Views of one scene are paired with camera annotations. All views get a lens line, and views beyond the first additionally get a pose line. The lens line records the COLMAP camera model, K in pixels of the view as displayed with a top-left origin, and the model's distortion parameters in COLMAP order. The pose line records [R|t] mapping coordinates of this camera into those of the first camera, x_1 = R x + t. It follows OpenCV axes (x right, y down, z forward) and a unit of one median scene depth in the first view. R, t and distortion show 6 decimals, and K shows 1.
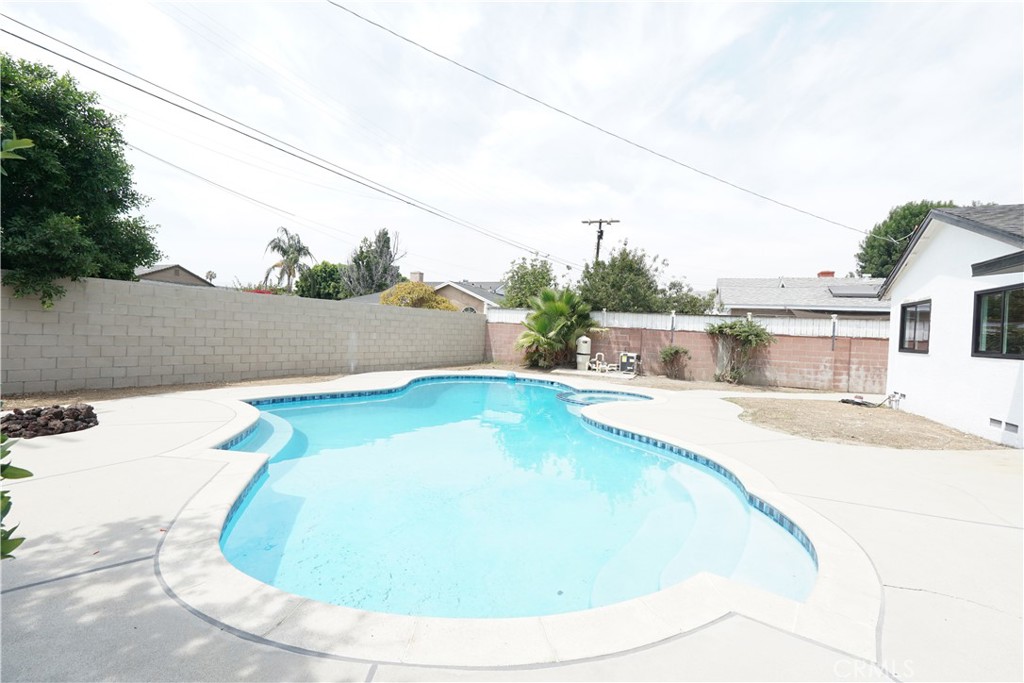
lens RADIAL K [[469.0, 0, 506.1], [0, 469.0, 340.5], [0, 0, 1]] dist [-0.020941, 0.010188]
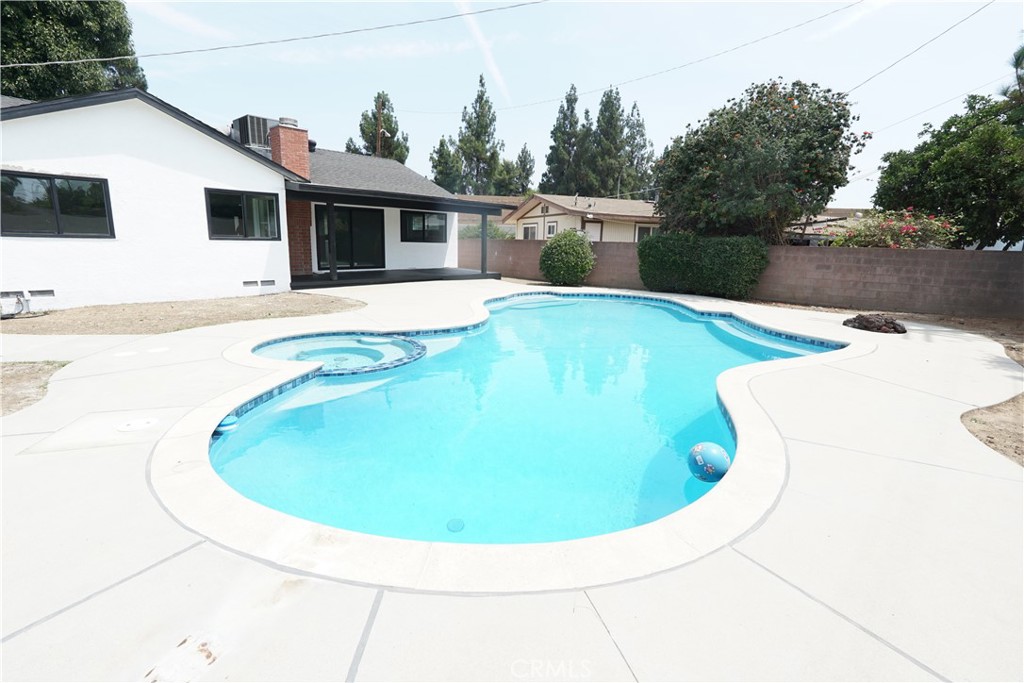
lens RADIAL K [[469.0, 0, 509.7], [0, 469.0, 337.4], [0, 0, 1]] dist [-0.020941, 0.010188]
pose [[-0.941096, -0.131438, 0.311550, -0.112979], [-0.058085, 0.970504, 0.233983, -0.026817], [-0.333115, 0.202103, -0.920972, 0.982293]]
